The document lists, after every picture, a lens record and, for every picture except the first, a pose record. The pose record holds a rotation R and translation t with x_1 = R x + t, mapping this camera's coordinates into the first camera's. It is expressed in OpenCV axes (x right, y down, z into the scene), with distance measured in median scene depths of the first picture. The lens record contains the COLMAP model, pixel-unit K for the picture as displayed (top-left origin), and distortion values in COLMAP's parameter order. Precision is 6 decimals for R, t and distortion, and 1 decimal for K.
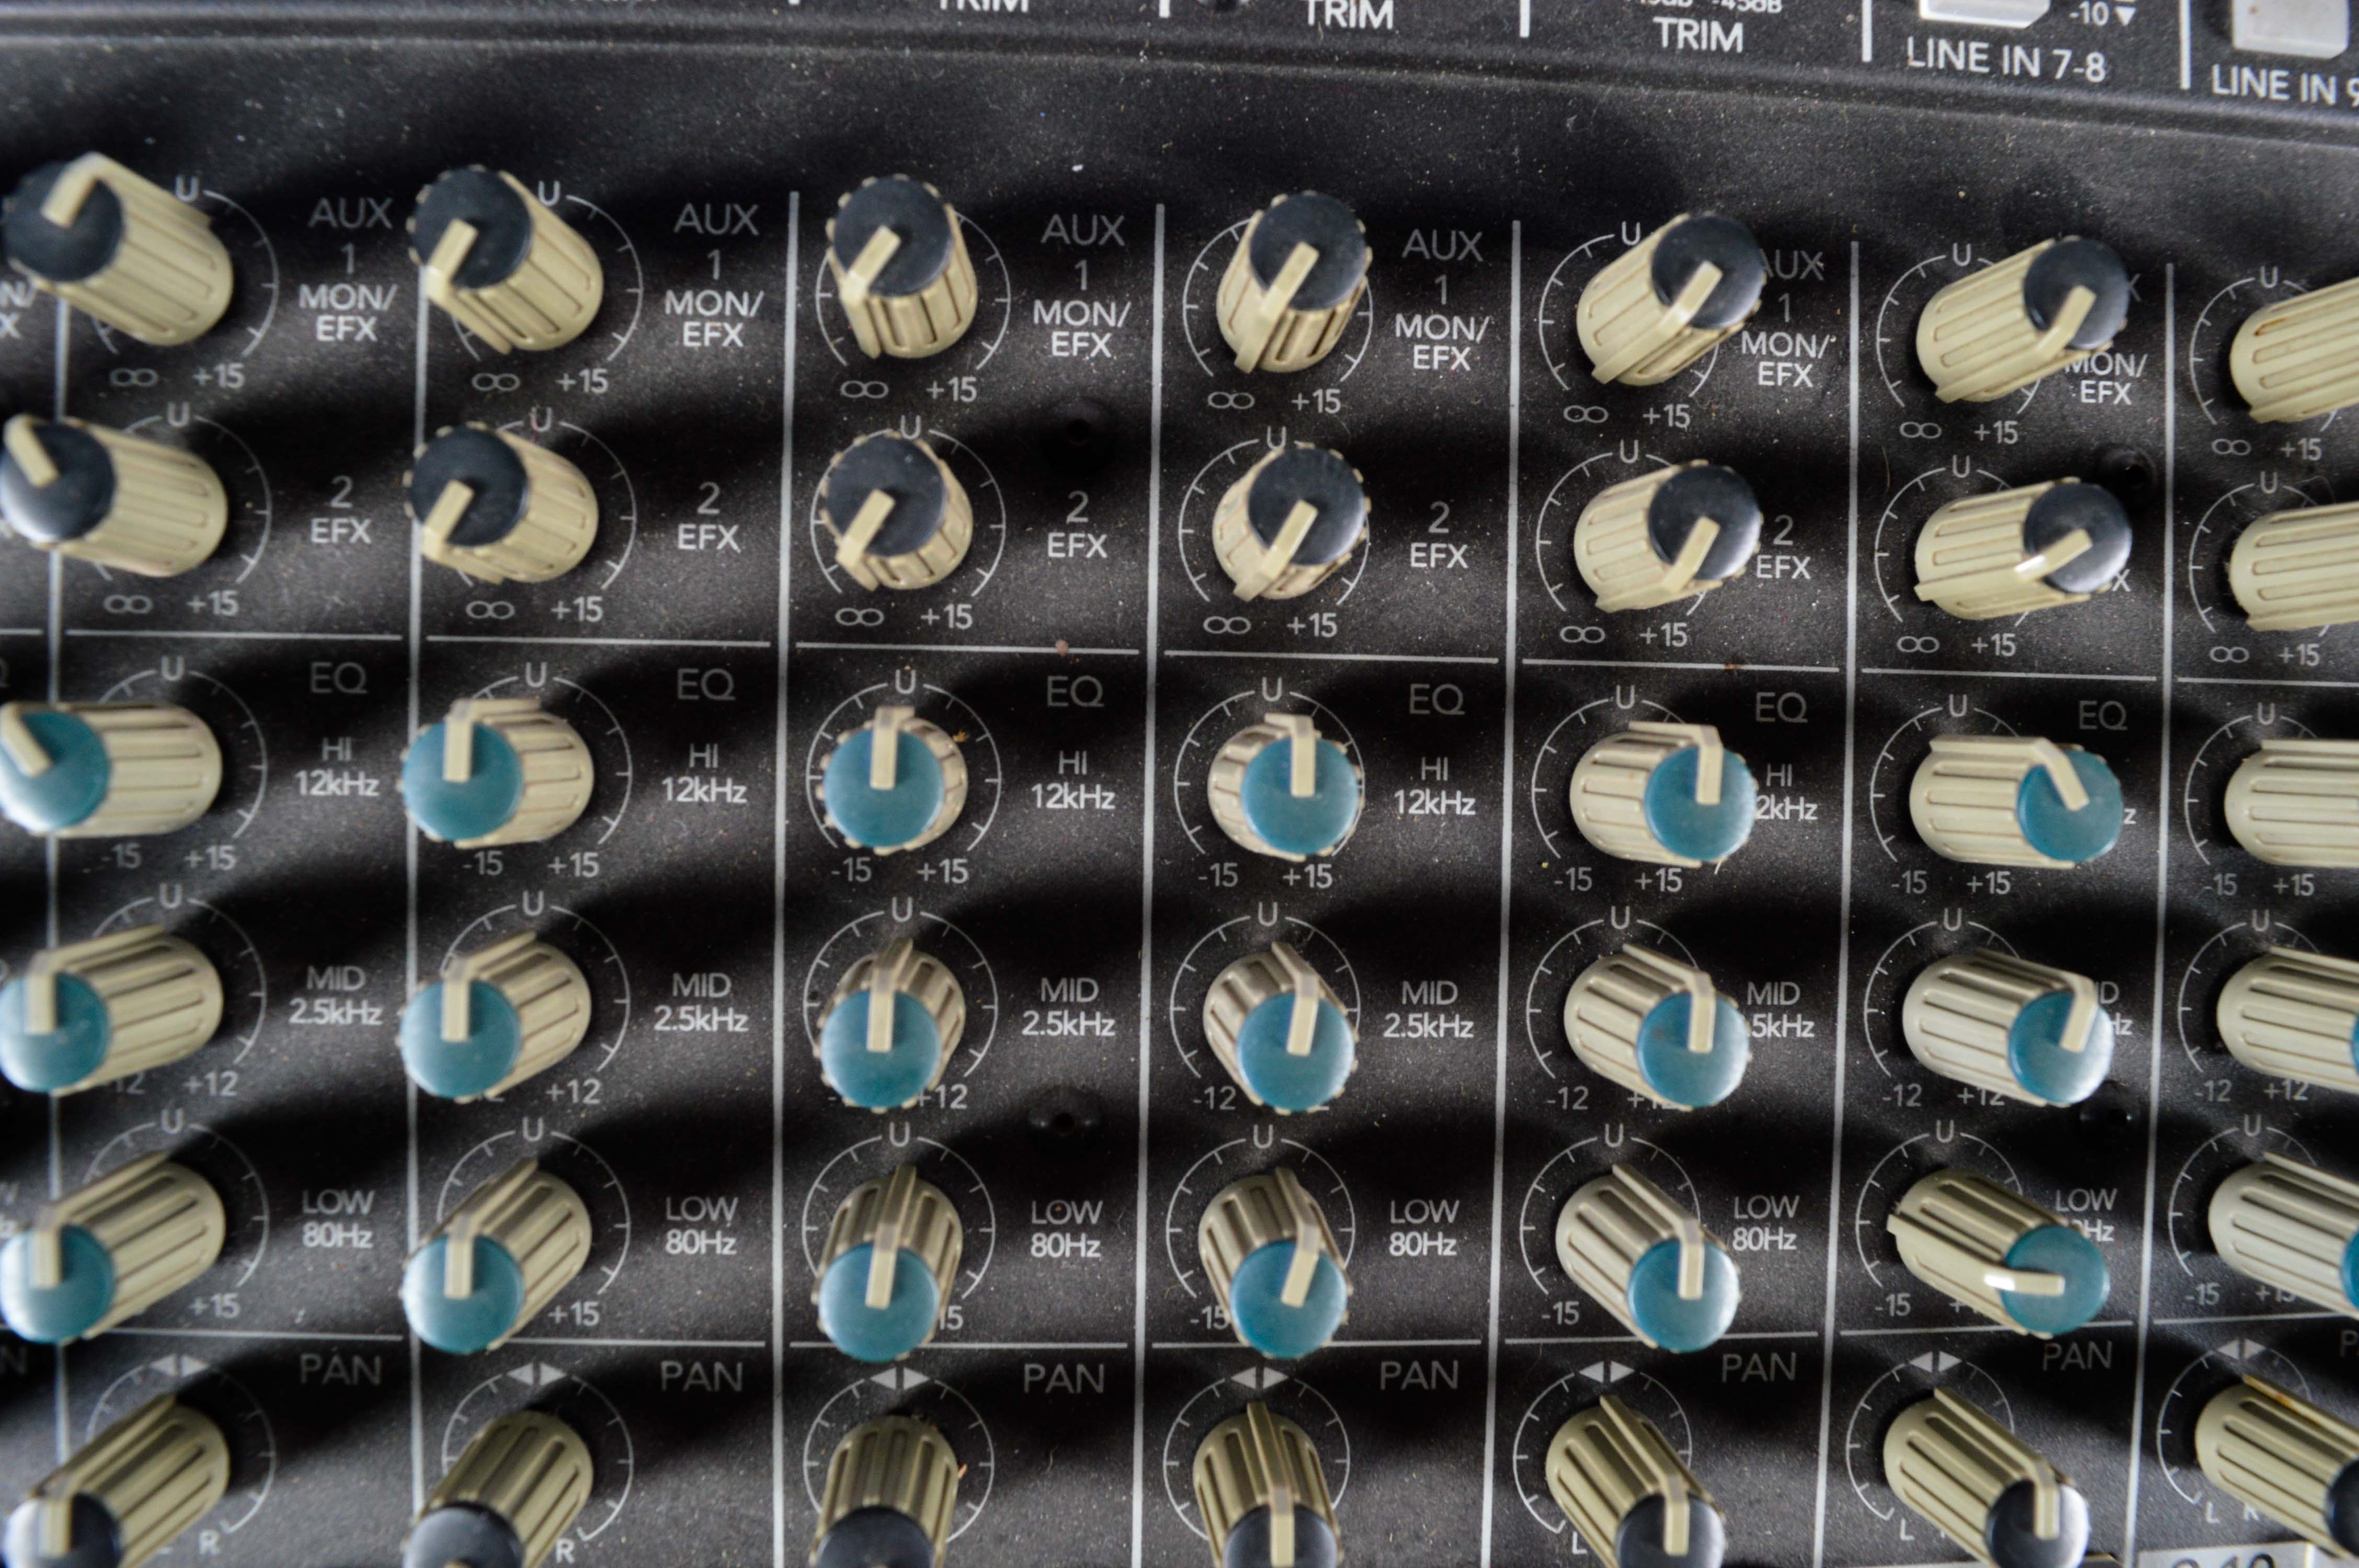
lens RADIAL K [[1830.5, 0, 1193.9], [0, 1830.5, 774.6], [0, 0, 1]] dist [-0.118059, 0.029350]
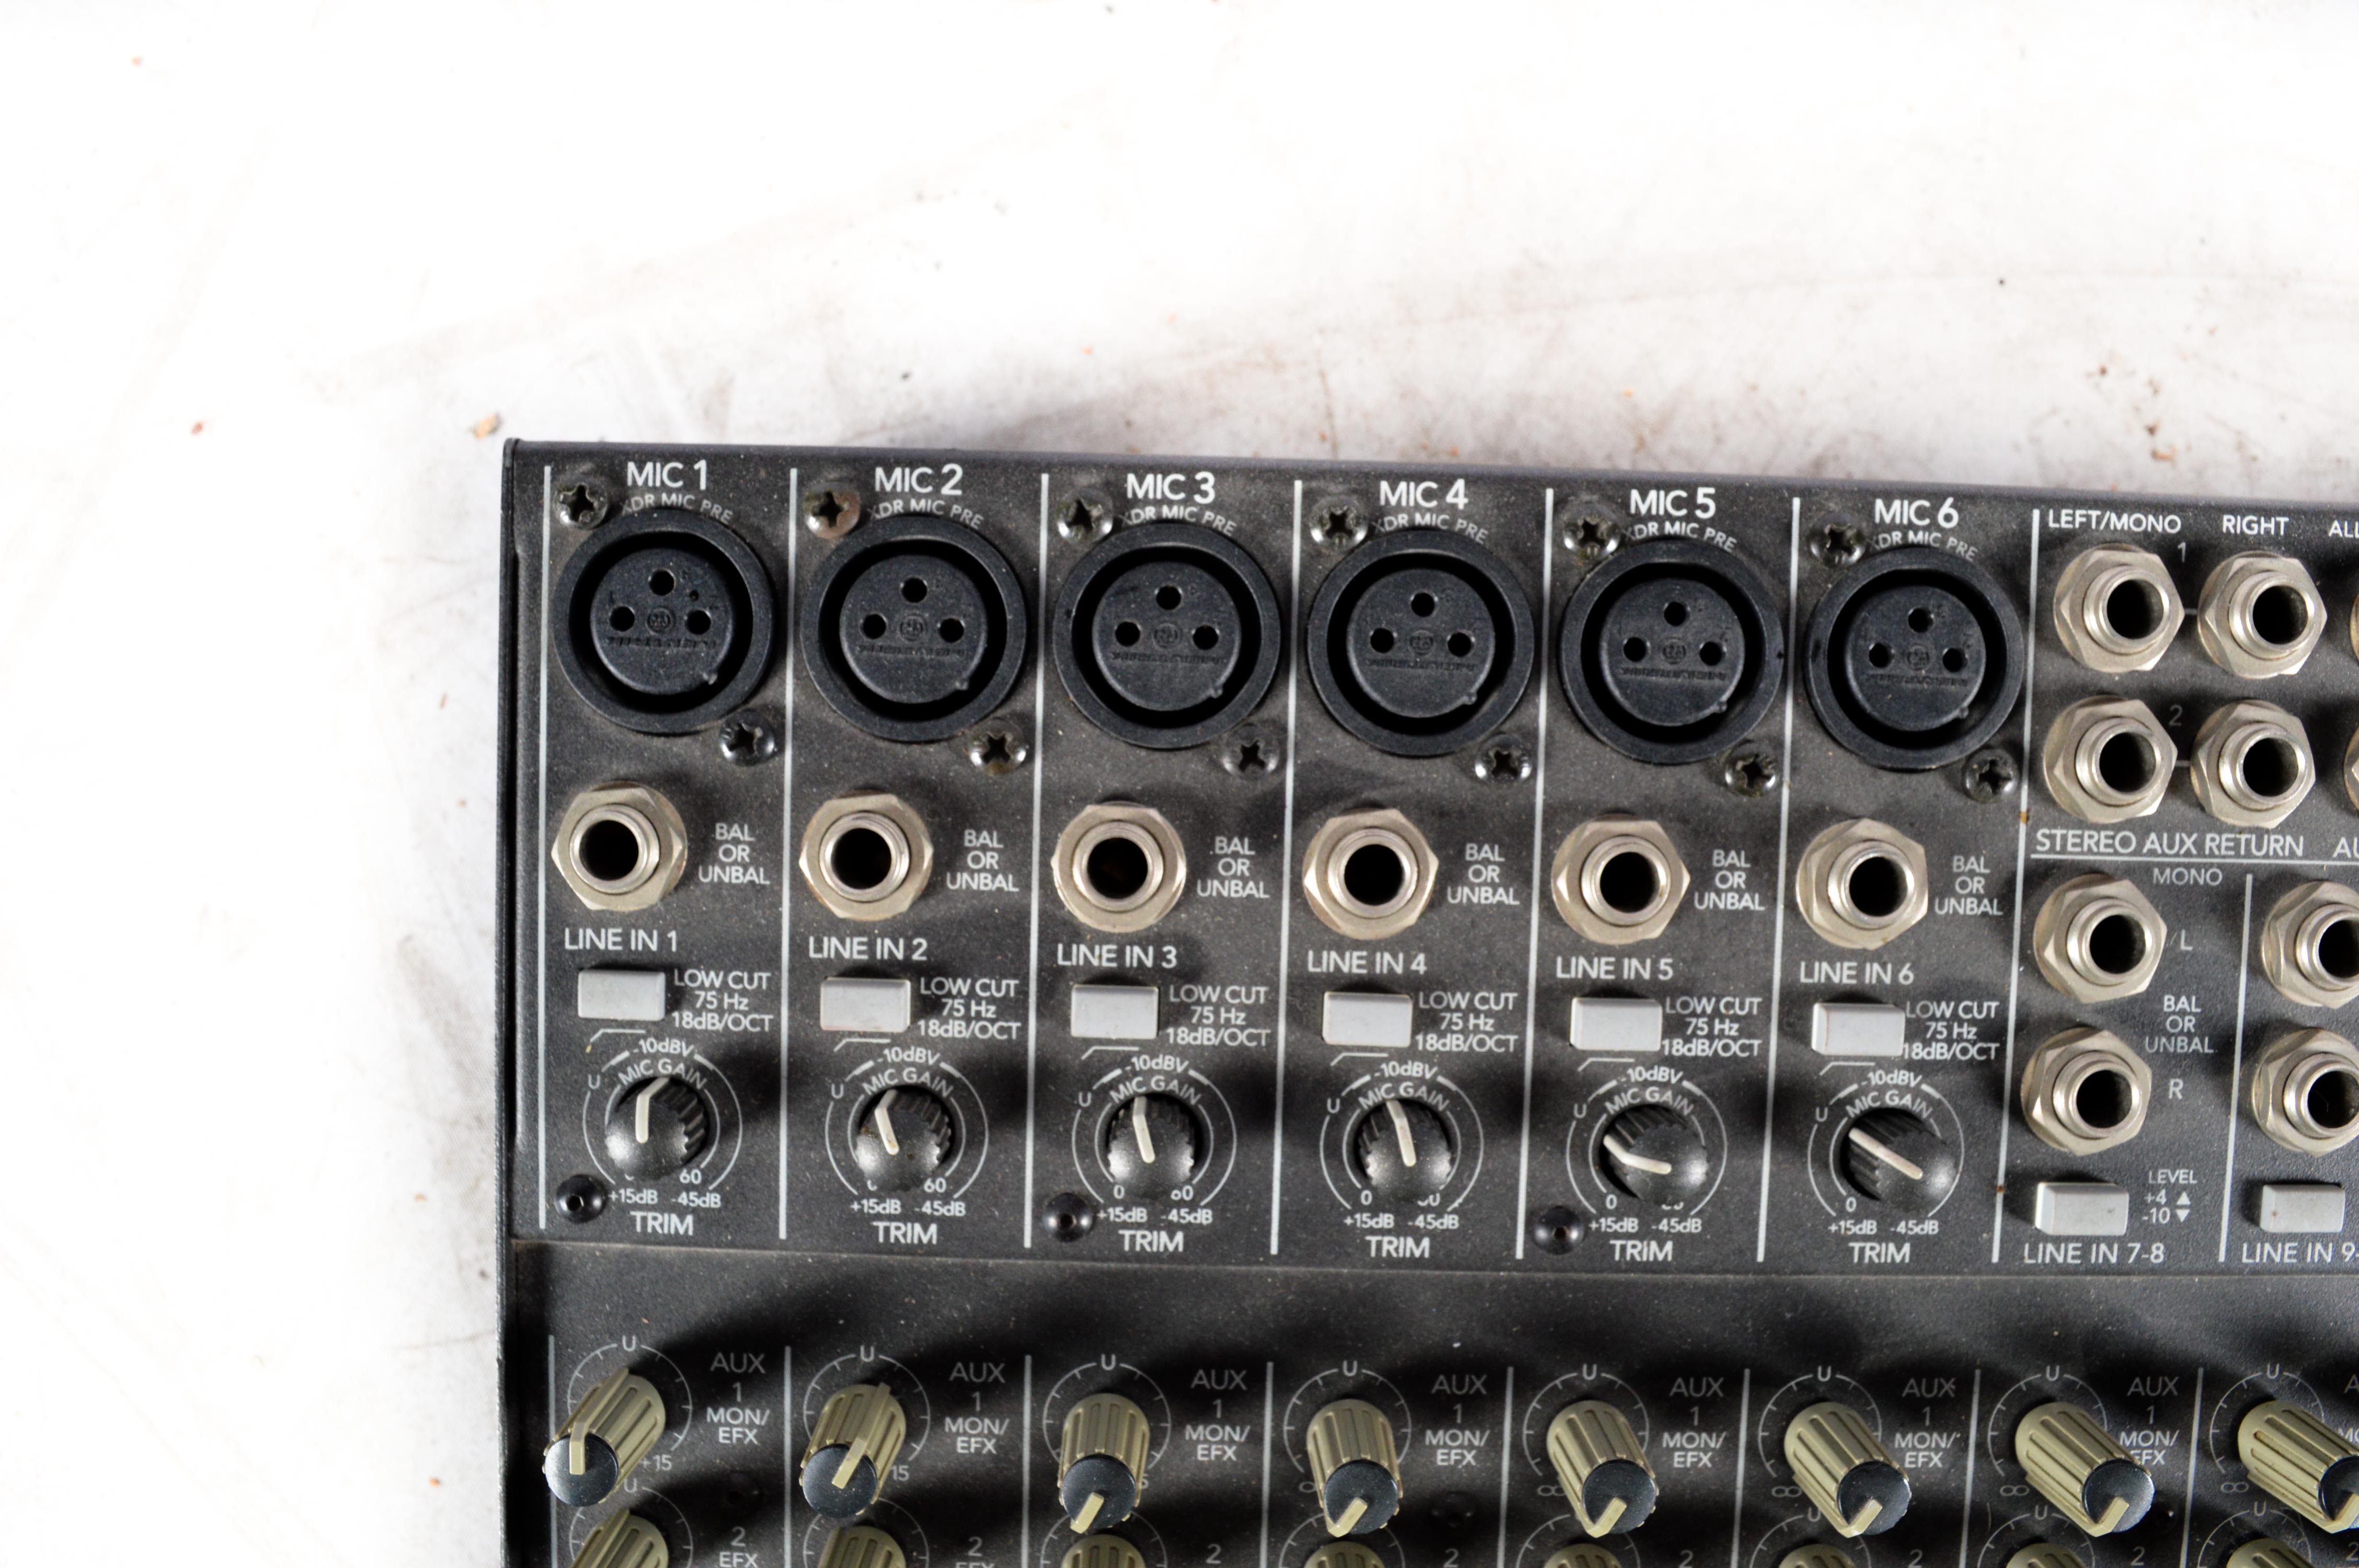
lens RADIAL K [[1830.5, 0, 1178.3], [0, 1830.5, 787.9], [0, 0, 1]] dist [-0.118059, 0.029350]
pose [[0.996681, 0.011798, -0.080552, -0.179497], [-0.010238, 0.999753, 0.019749, -0.825706], [0.080765, -0.018859, 0.996555, -0.509887]]
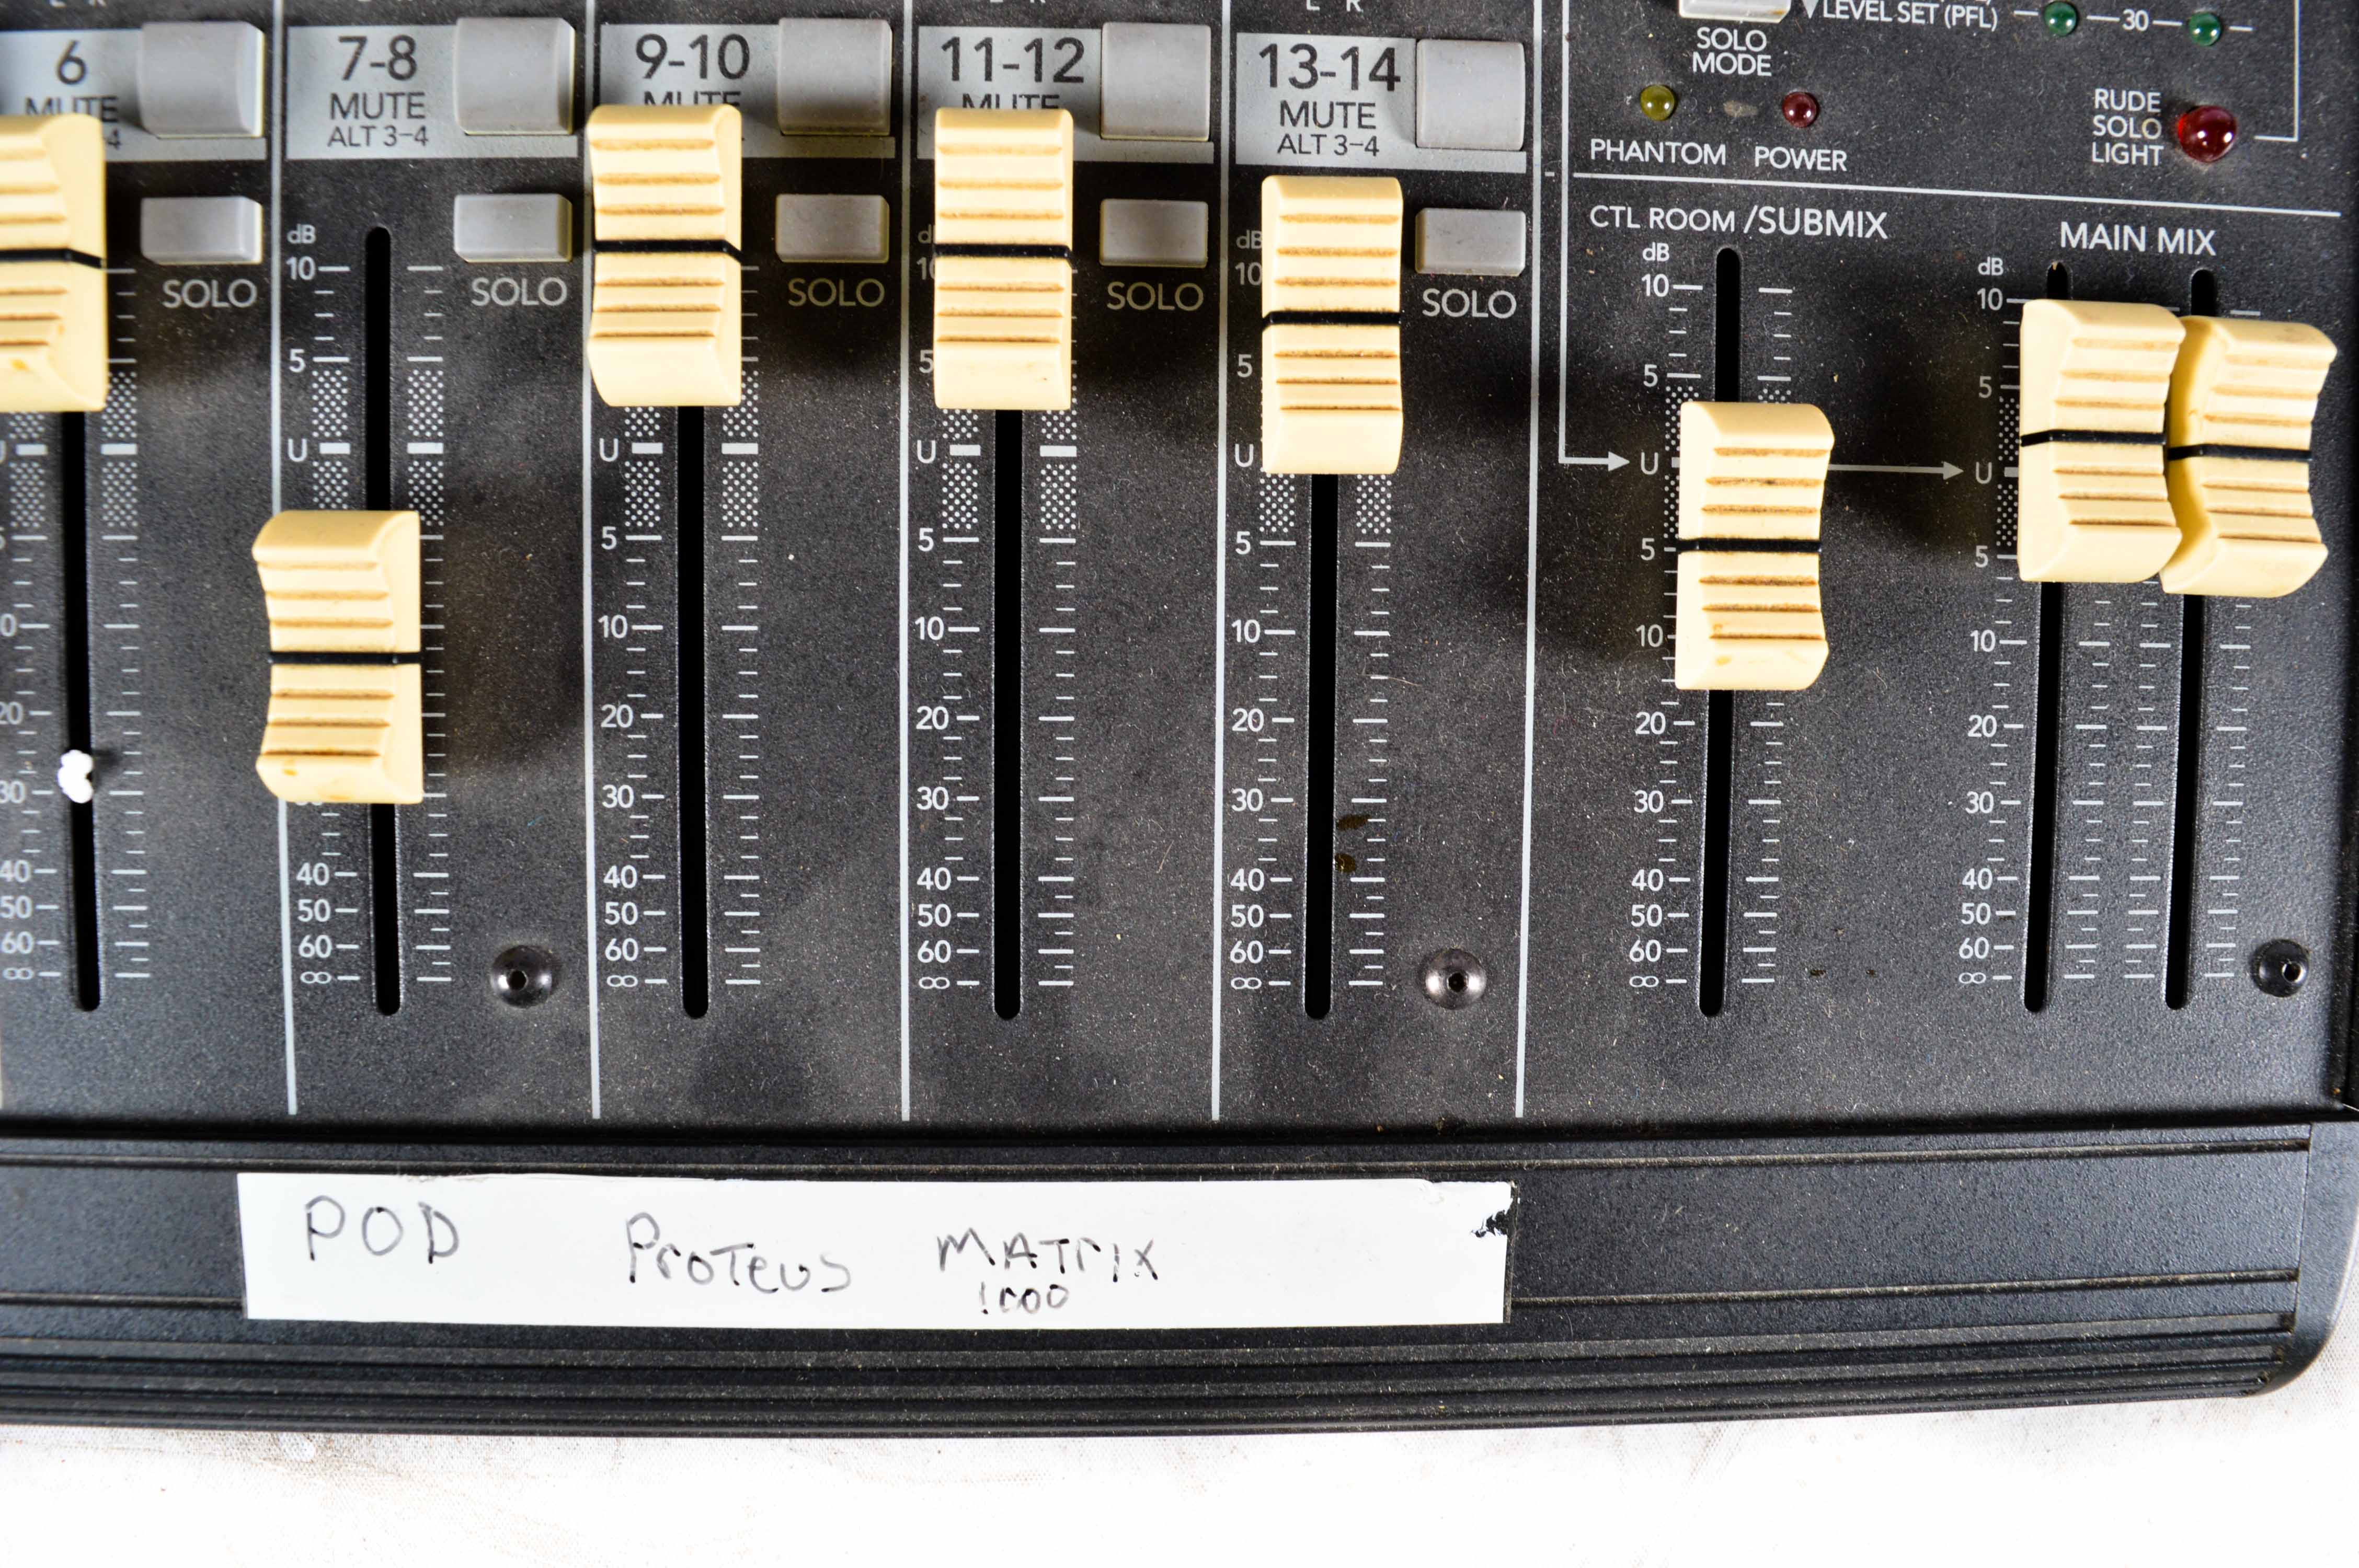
lens RADIAL K [[1830.5, 0, 1177.7], [0, 1830.5, 787.2], [0, 0, 1]] dist [-0.118059, 0.029350]
pose [[0.999815, -0.008466, -0.017267, 0.953759], [0.009322, 0.998702, 0.050070, 0.901521], [0.016820, -0.050222, 0.998596, -0.075748]]
